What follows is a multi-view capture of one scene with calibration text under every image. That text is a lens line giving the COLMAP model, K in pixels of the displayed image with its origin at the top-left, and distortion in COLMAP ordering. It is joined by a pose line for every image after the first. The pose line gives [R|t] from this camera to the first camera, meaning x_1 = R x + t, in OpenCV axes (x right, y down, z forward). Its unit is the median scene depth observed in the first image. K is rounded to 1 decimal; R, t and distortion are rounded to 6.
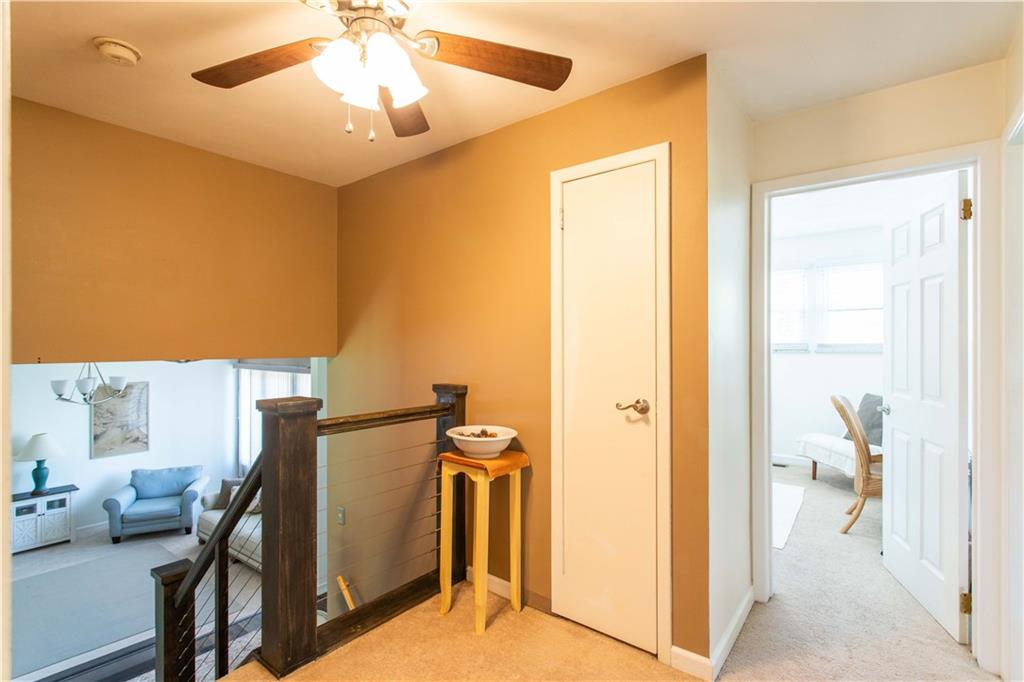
lens RADIAL K [[500.9, 0, 541.3], [0, 500.9, 340.2], [0, 0, 1]] dist [-0.002913, 0.001803]
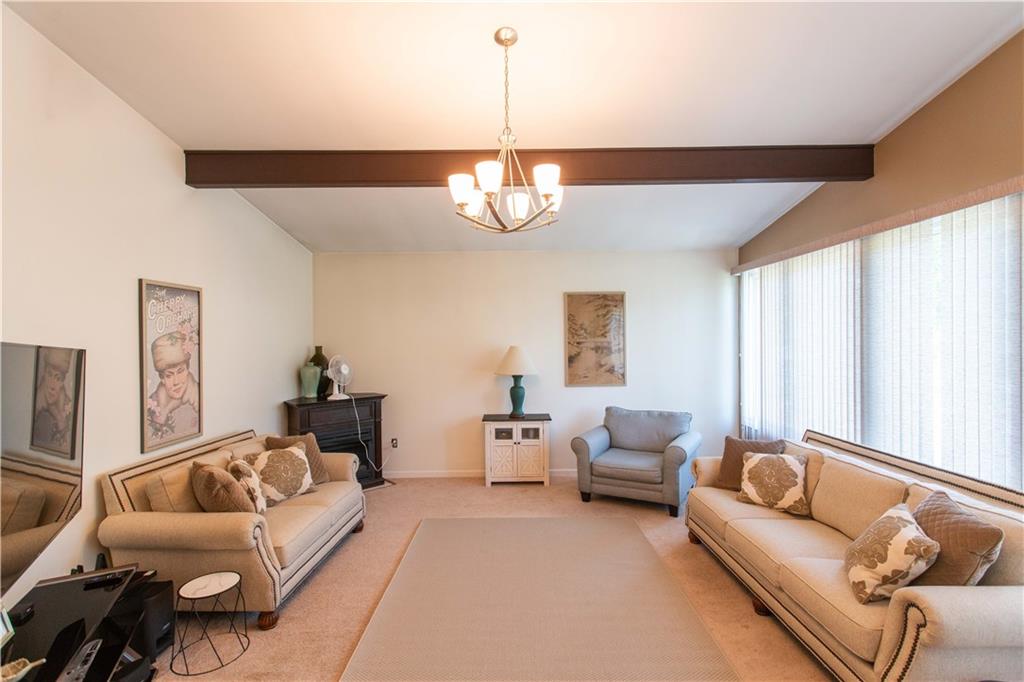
lens RADIAL K [[500.9, 0, 497.4], [0, 500.9, 342.7], [0, 0, 1]] dist [-0.002913, 0.001803]
pose [[0.582551, 0.003948, -0.812785, -0.341675], [0.011883, 0.999840, 0.013374, 0.167794], [0.812707, -0.017449, 0.582411, 0.482803]]
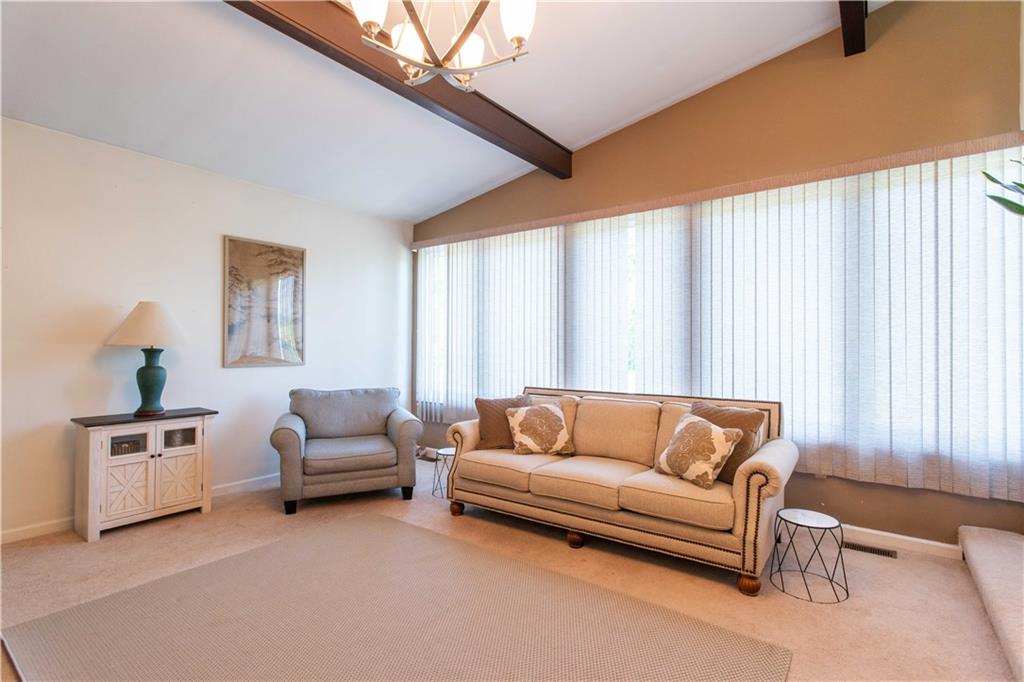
lens RADIAL K [[500.9, 0, 544.9], [0, 500.9, 339.5], [0, 0, 1]] dist [-0.002913, 0.001803]
pose [[0.999719, 0.007400, 0.022526, -0.590885], [-0.007238, 0.999947, -0.007267, 0.222723], [-0.022578, 0.007102, 0.999720, 0.460263]]
